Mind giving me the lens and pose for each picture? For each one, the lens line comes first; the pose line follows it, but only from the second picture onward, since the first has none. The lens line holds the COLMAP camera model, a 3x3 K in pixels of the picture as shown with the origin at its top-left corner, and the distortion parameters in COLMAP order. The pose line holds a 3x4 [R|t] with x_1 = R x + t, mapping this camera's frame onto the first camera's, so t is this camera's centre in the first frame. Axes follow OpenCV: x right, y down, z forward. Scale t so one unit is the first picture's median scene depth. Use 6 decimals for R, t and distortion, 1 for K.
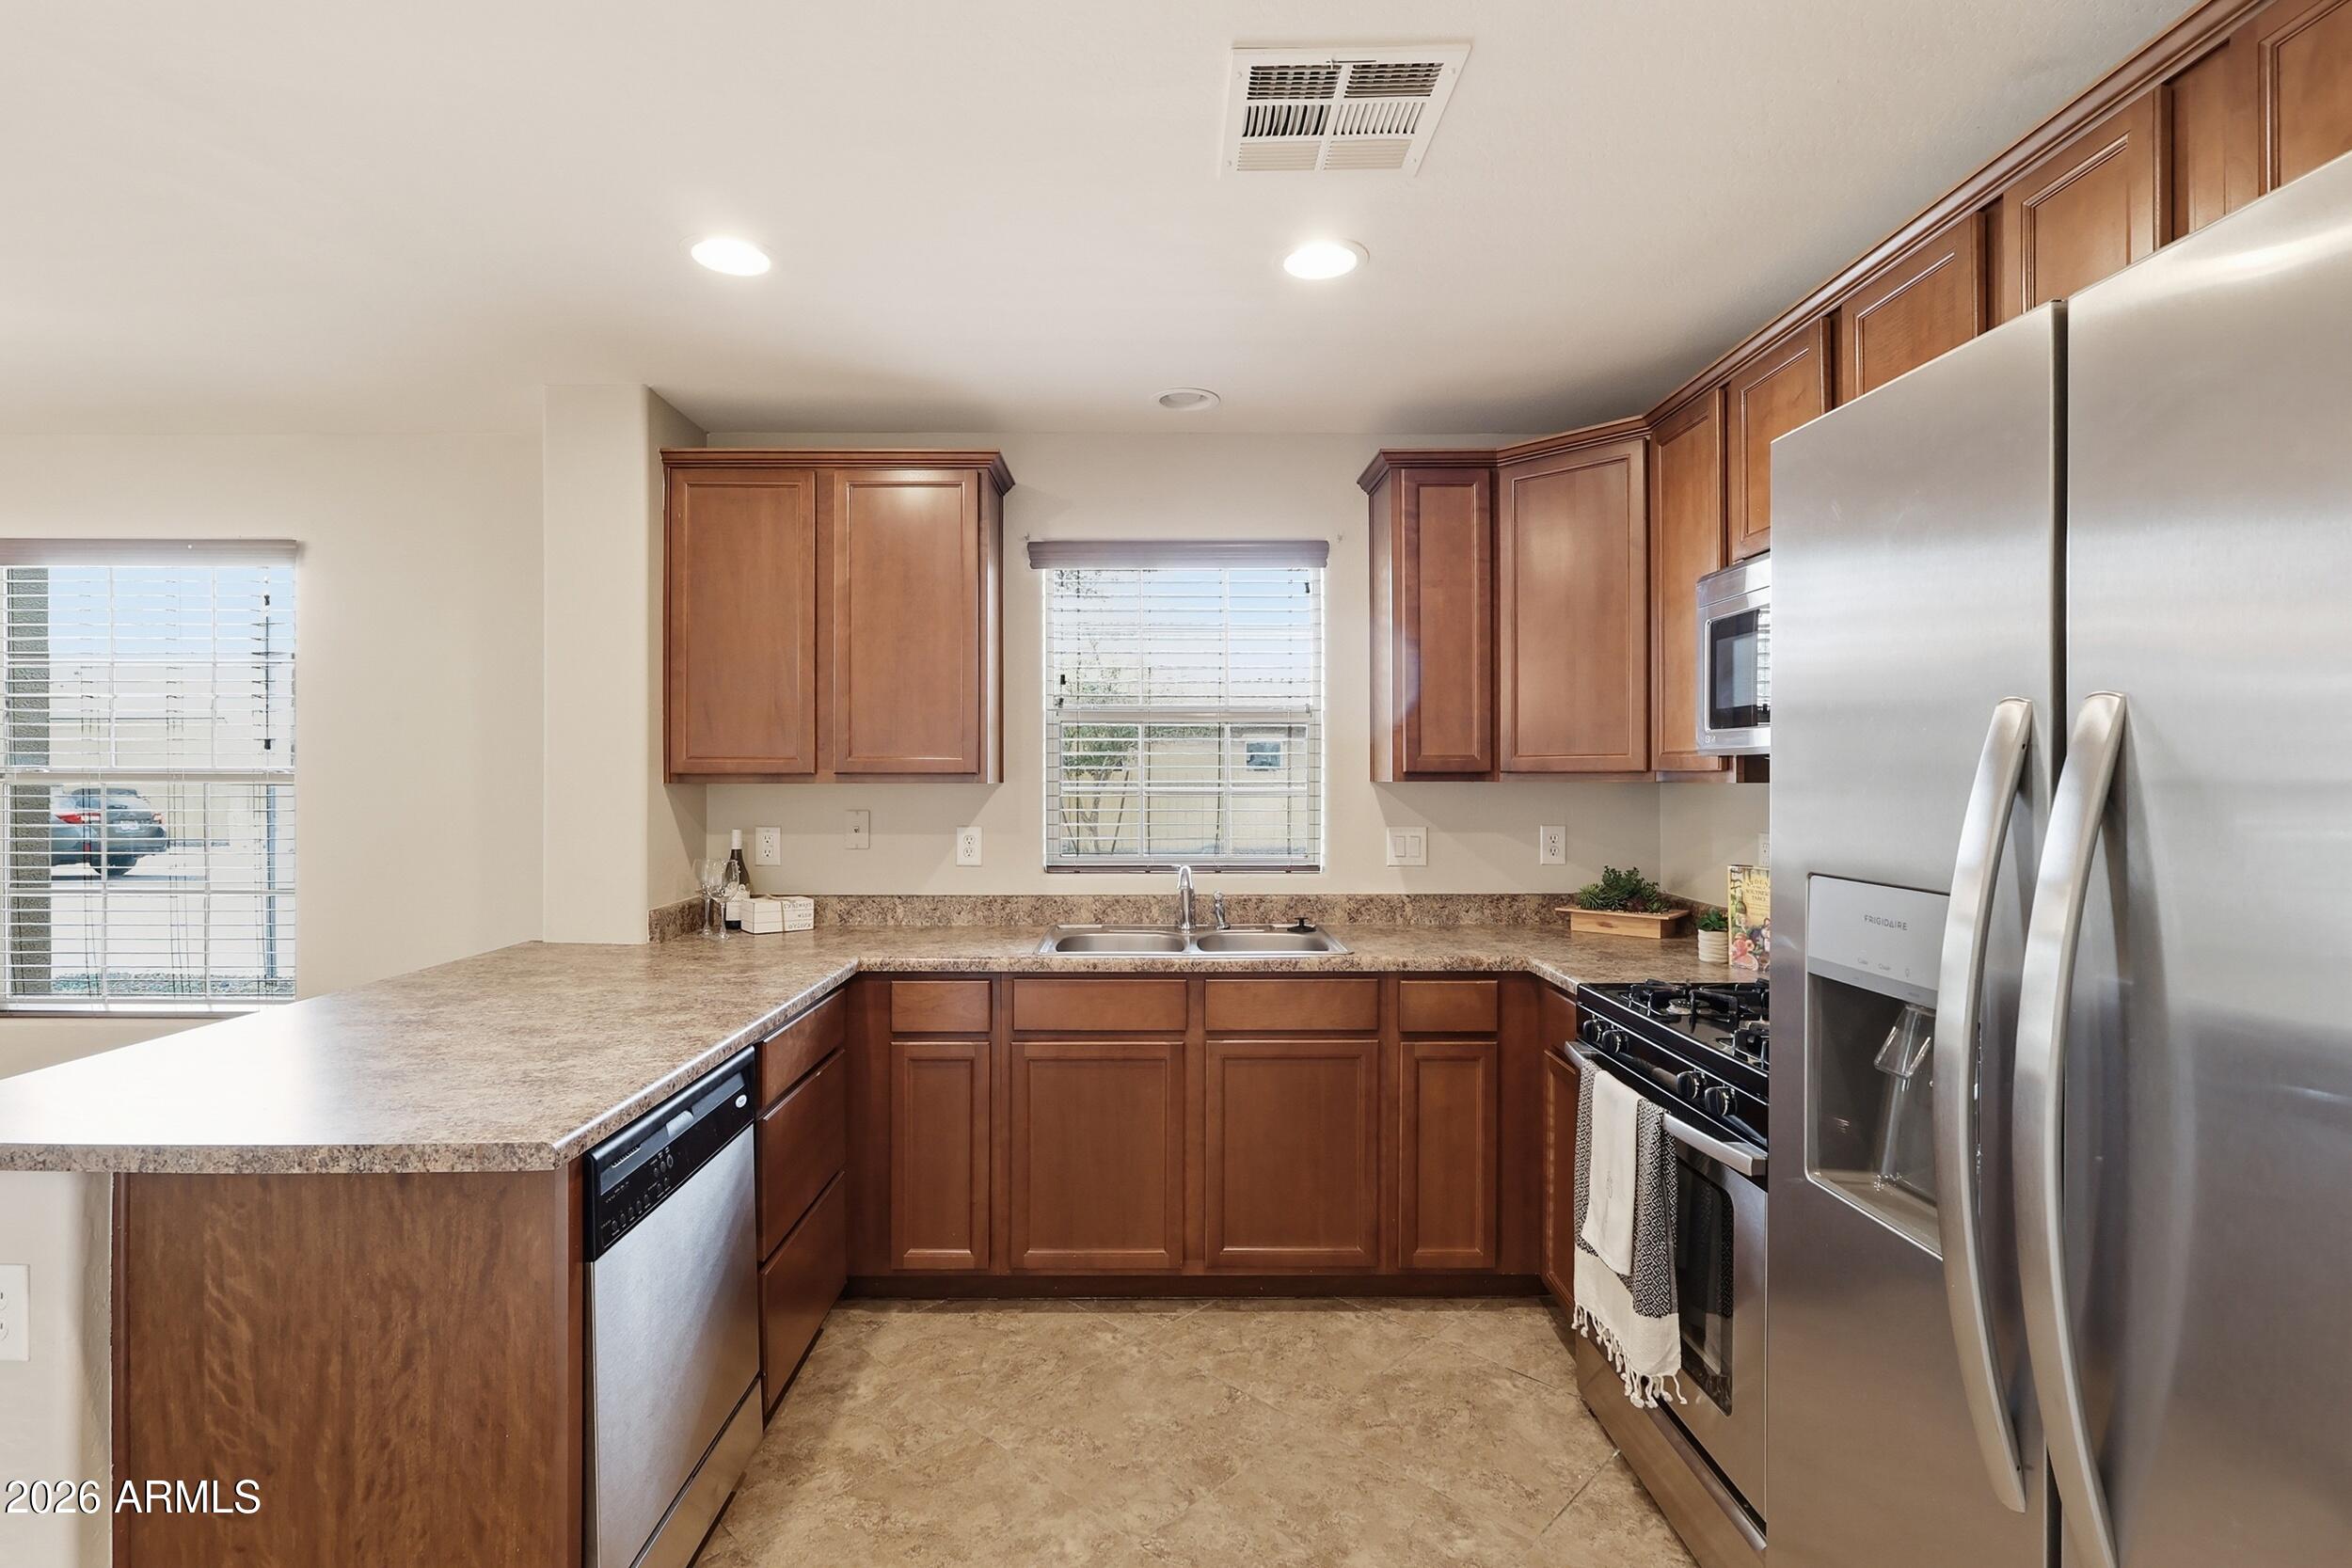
lens RADIAL K [[1086.3, 0, 1146.2], [0, 1086.3, 779.9], [0, 0, 1]] dist [-0.005111, 0.000996]
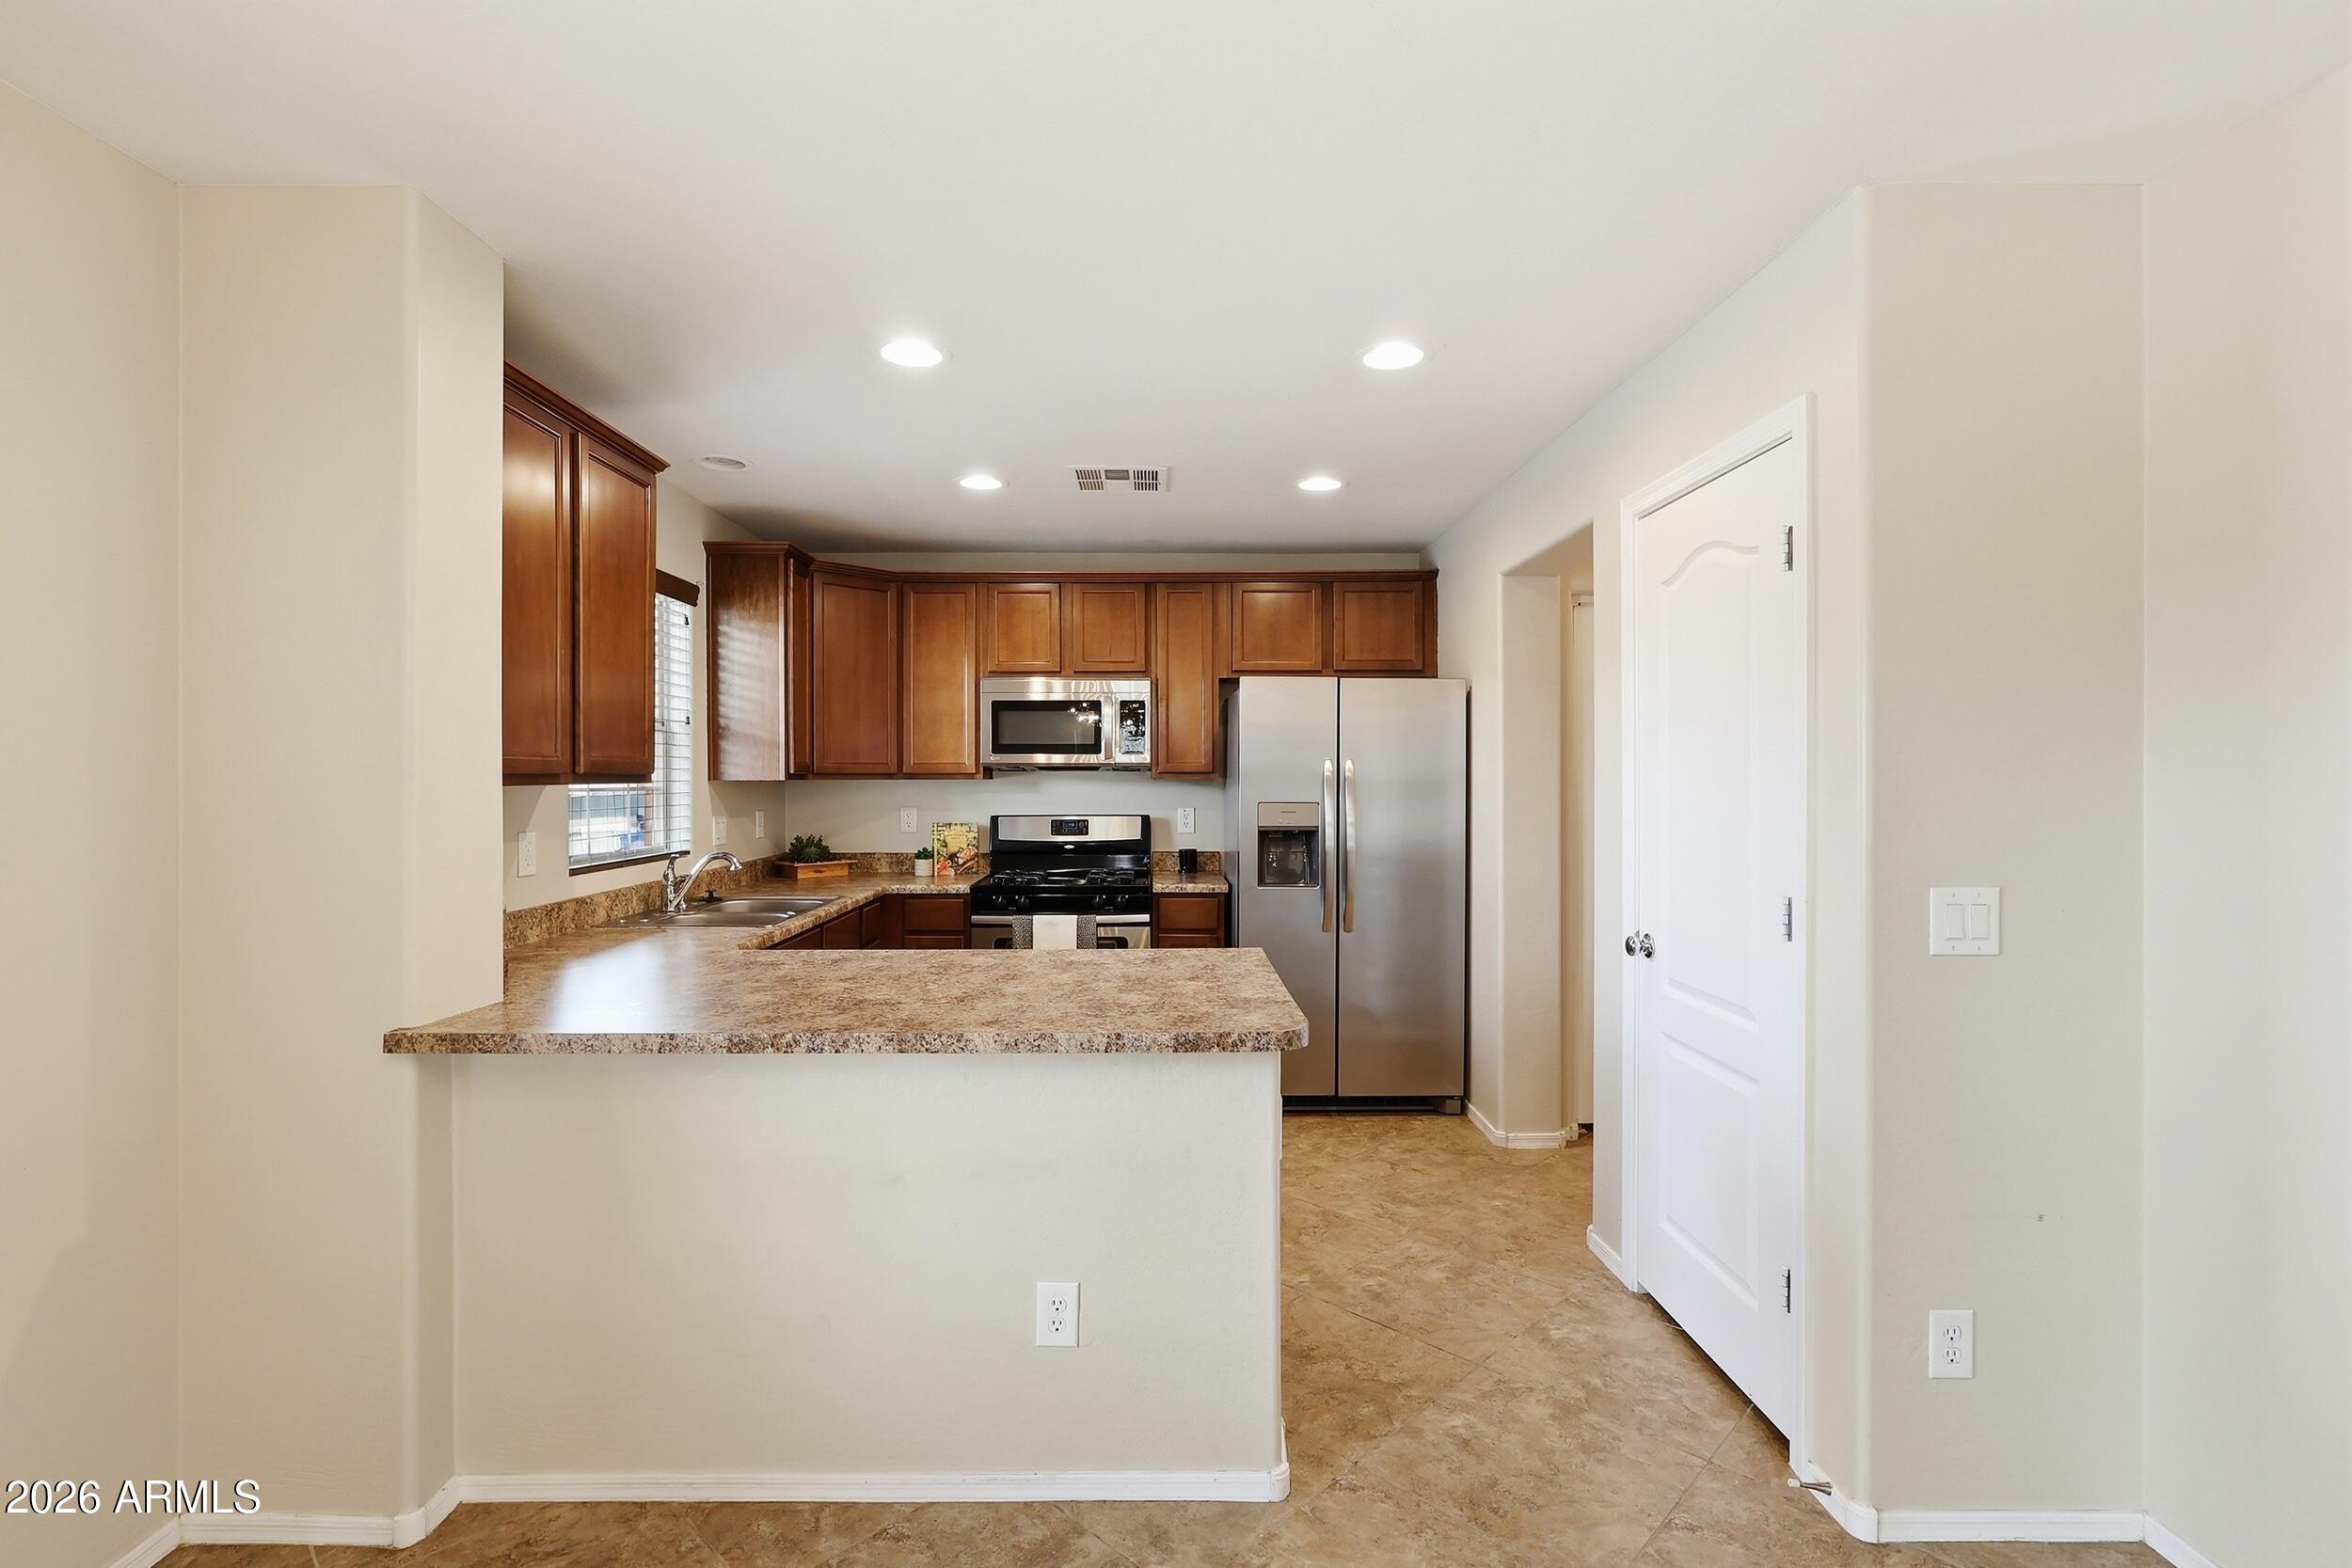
lens RADIAL K [[1086.3, 0, 1145.0], [0, 1086.3, 782.0], [0, 0, 1]] dist [-0.005111, 0.000996]
pose [[0.008412, -0.005711, 0.999948, -1.348955], [0.001243, 0.999983, 0.005701, -0.004202], [-0.999964, 0.001195, 0.008419, 0.606658]]
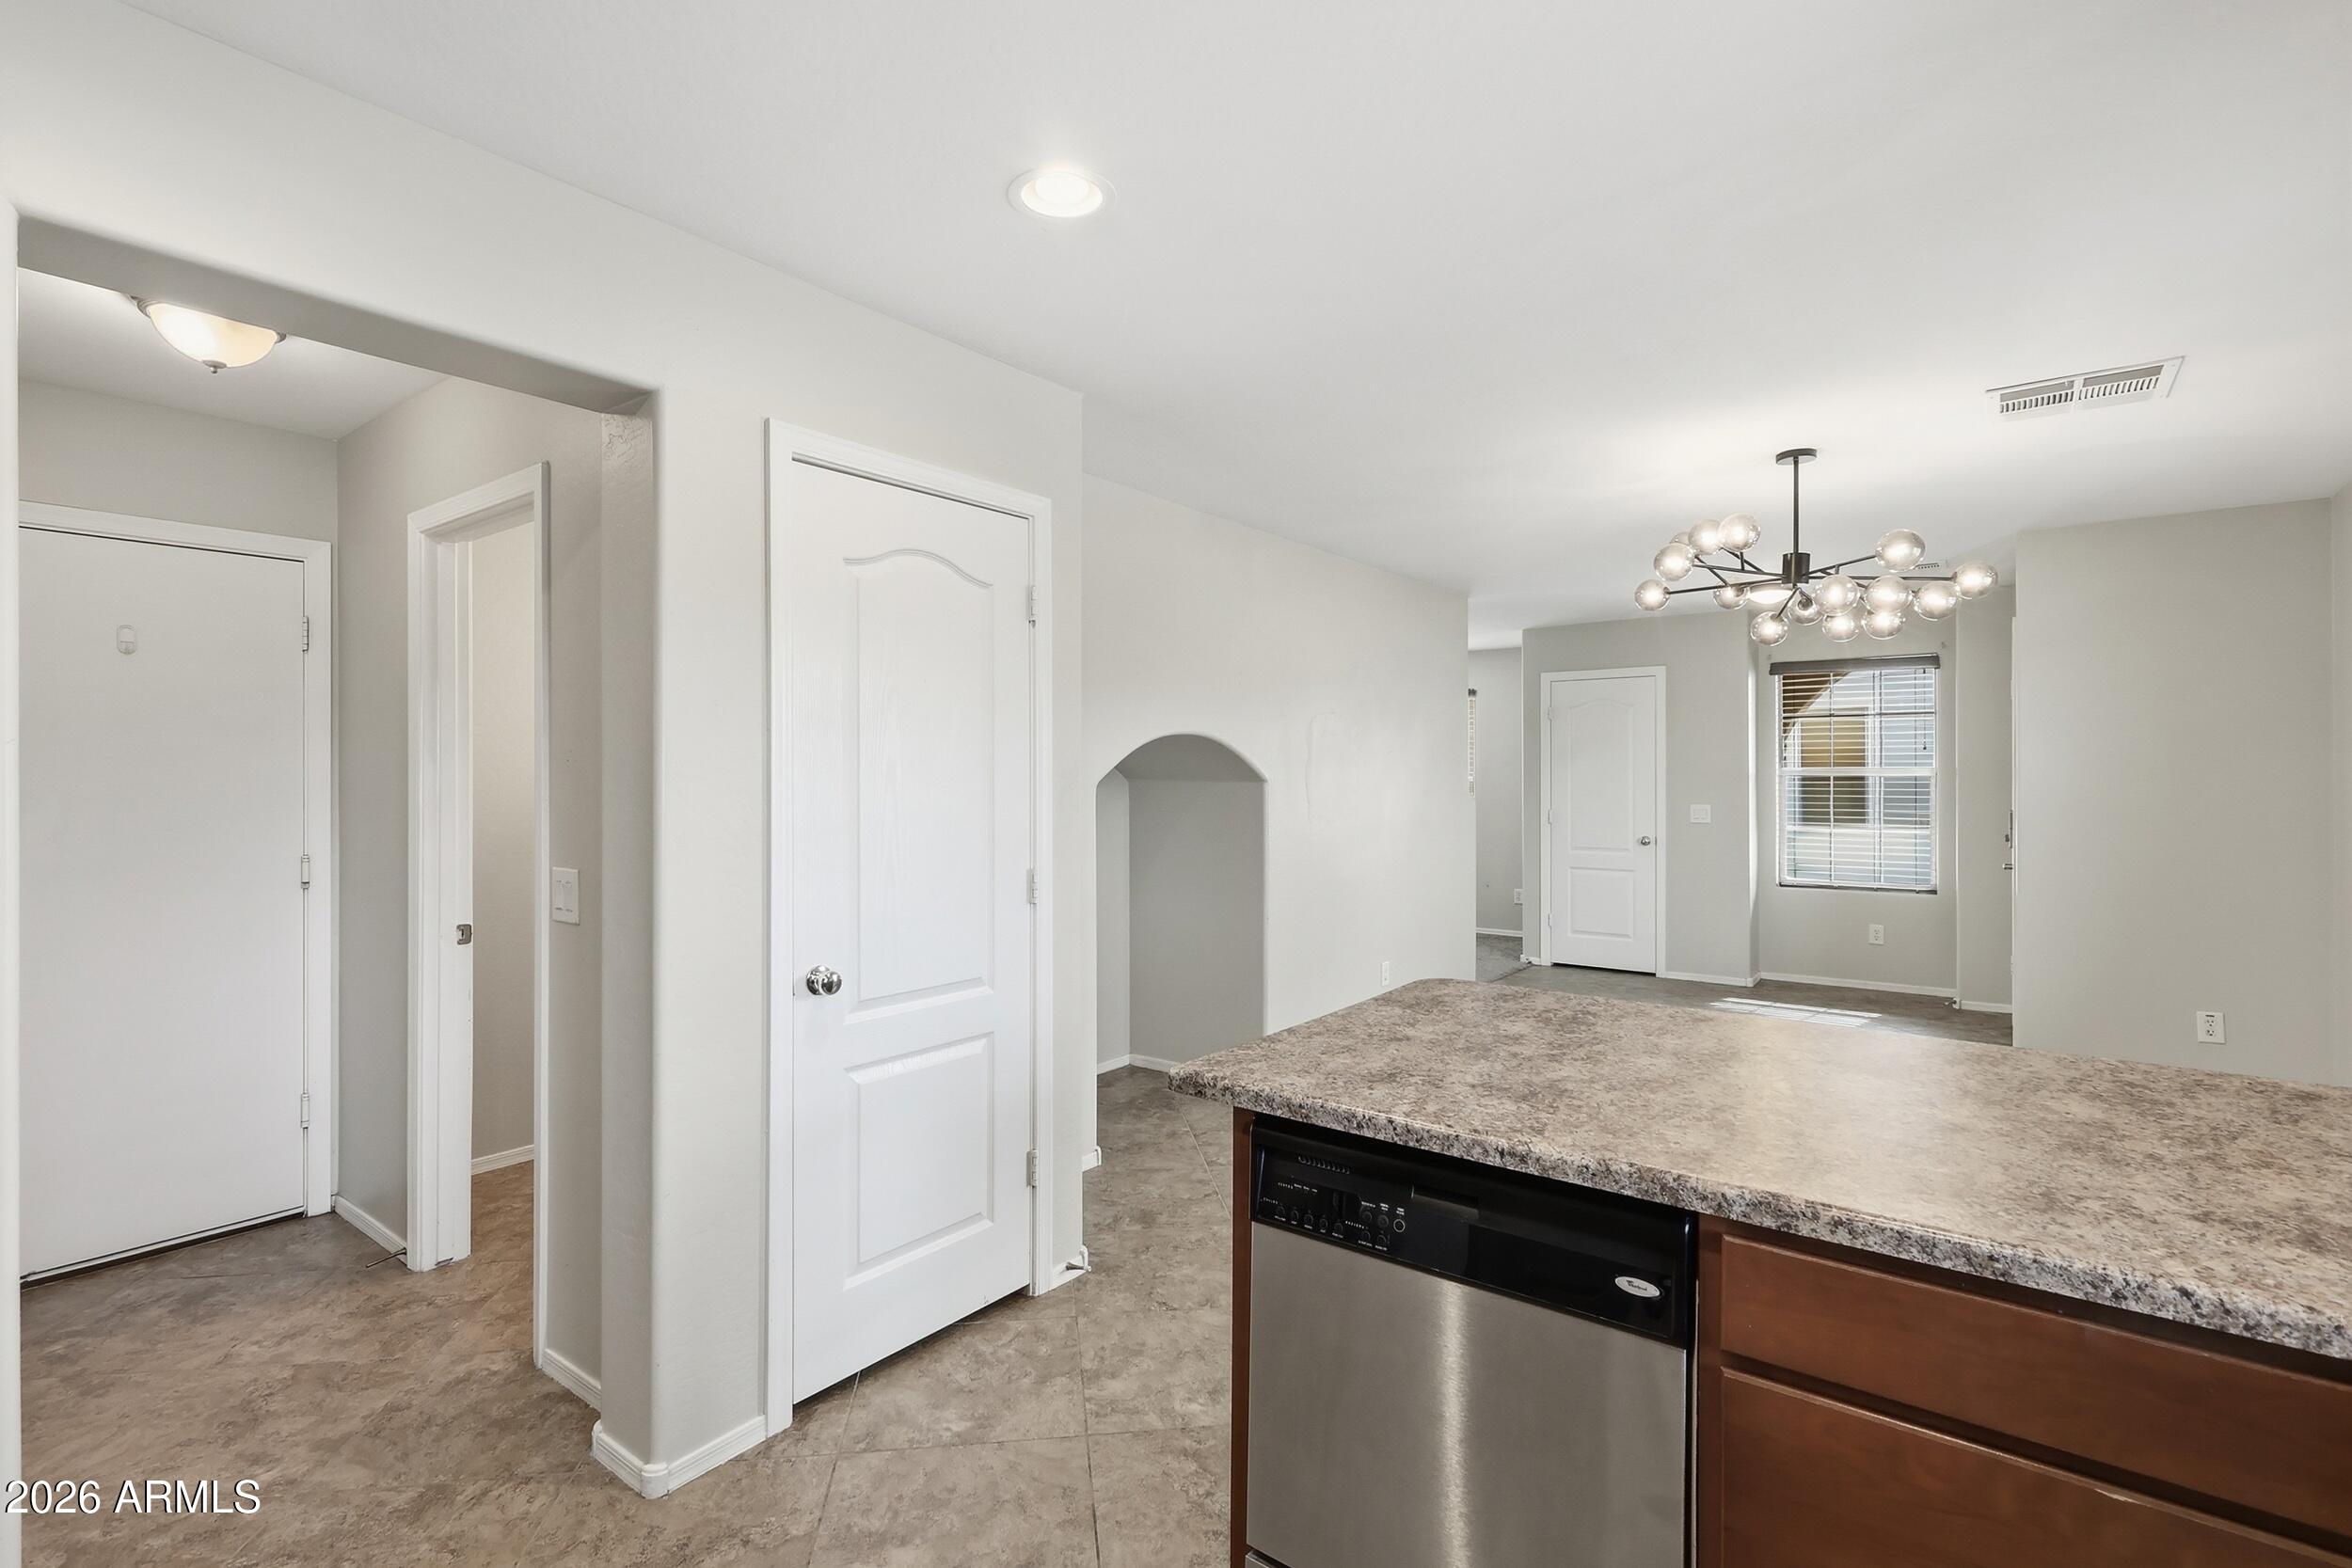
lens RADIAL K [[1086.3, 0, 1156.9], [0, 1086.3, 782.9], [0, 0, 1]] dist [-0.005111, 0.000996]
pose [[-0.605074, -0.008372, -0.796125, 0.358713], [-0.013104, 0.999914, -0.000556, -0.001764], [0.796061, 0.010096, -0.605132, 0.896344]]
